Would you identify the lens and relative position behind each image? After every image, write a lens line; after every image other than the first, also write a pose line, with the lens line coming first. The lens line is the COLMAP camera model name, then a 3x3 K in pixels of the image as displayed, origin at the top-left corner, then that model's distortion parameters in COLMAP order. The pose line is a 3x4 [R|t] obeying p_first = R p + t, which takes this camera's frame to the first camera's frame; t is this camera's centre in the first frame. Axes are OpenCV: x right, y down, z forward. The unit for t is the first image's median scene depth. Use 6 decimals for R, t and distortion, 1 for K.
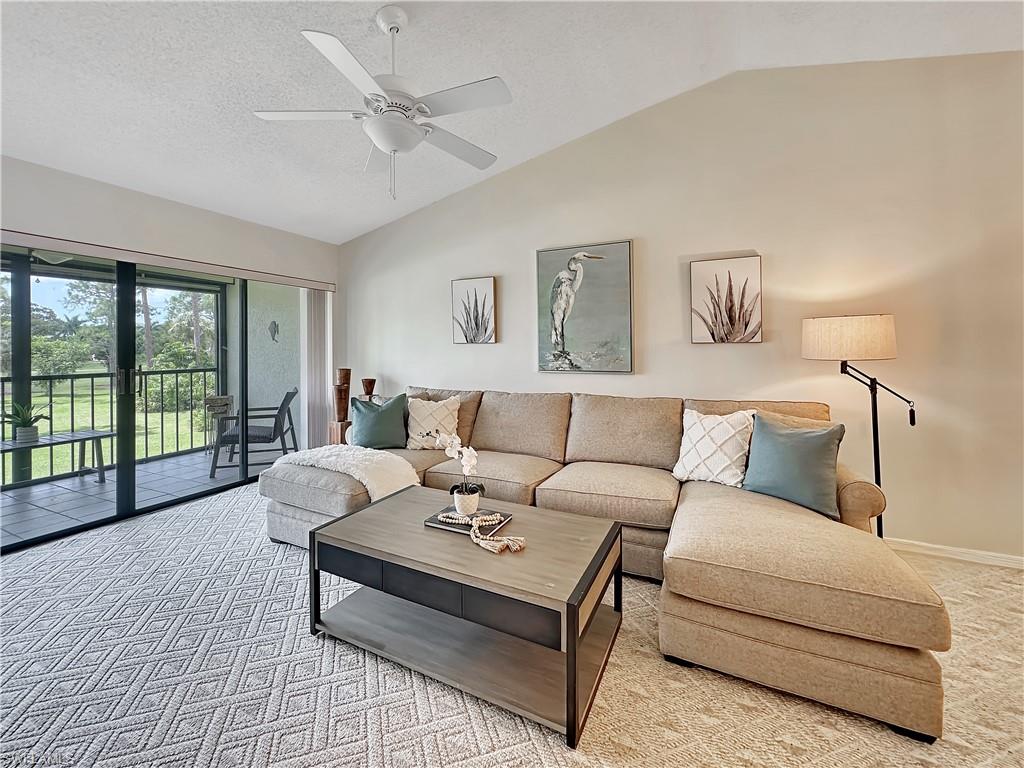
lens RADIAL K [[424.6, 0, 502.9], [0, 424.6, 351.8], [0, 0, 1]] dist [-0.001195, -0.000393]
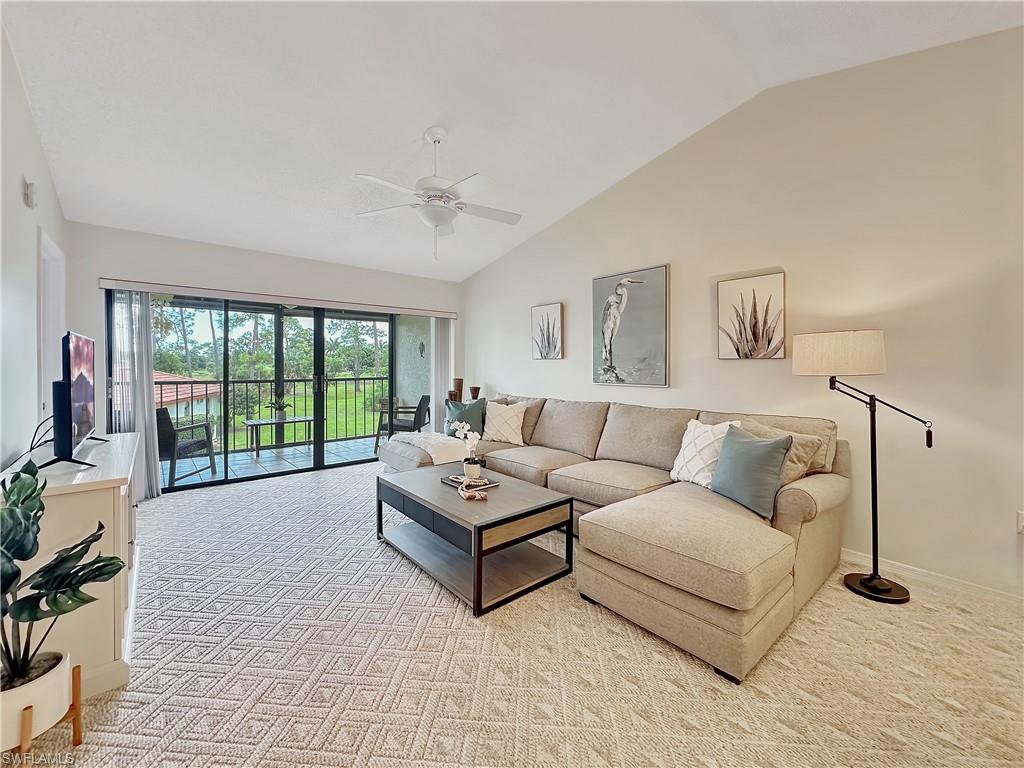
lens RADIAL K [[416.6, 0, 512.1], [0, 416.6, 373.1], [0, 0, 1]] dist [-0.002433, -0.000172]
pose [[0.923325, 0.013131, -0.383795, 0.329682], [-0.007459, 0.999840, 0.016264, 0.001491], [0.383948, -0.012154, 0.923275, -0.137779]]
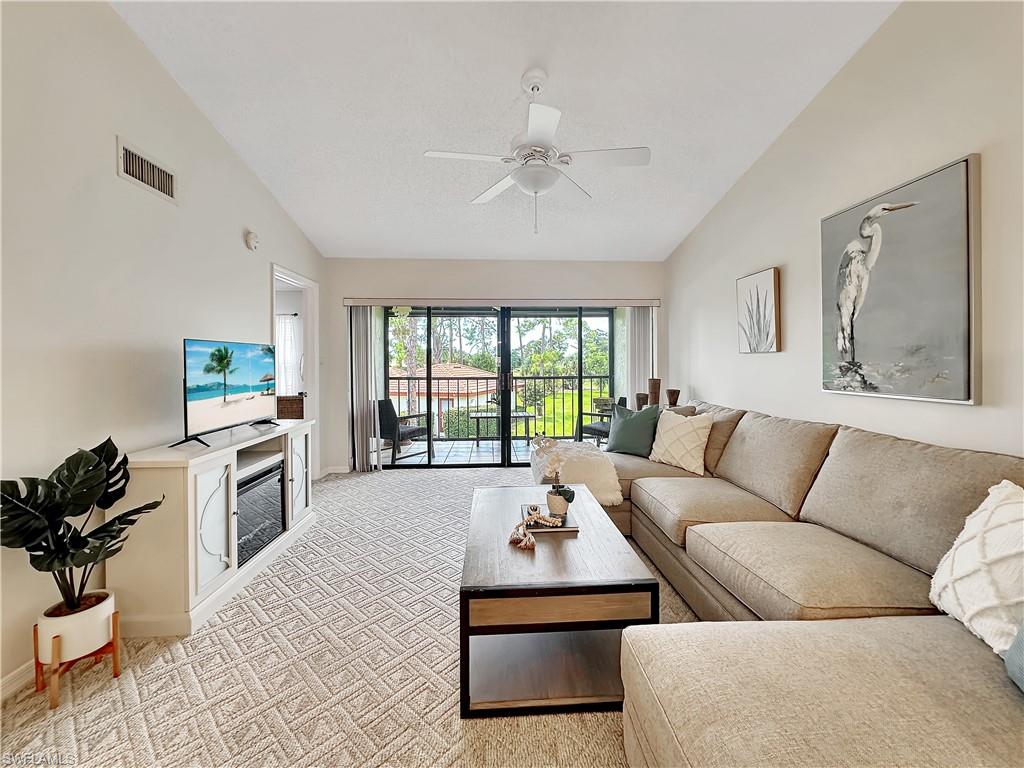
lens RADIAL K [[420.1, 0, 517.2], [0, 420.1, 366.5], [0, 0, 1]] dist [-0.000524, -0.000096]
pose [[0.501285, 0.007852, -0.865246, 0.451672], [-0.000324, 0.999960, 0.008888, -0.000279], [0.865282, -0.004175, 0.501268, 0.218213]]
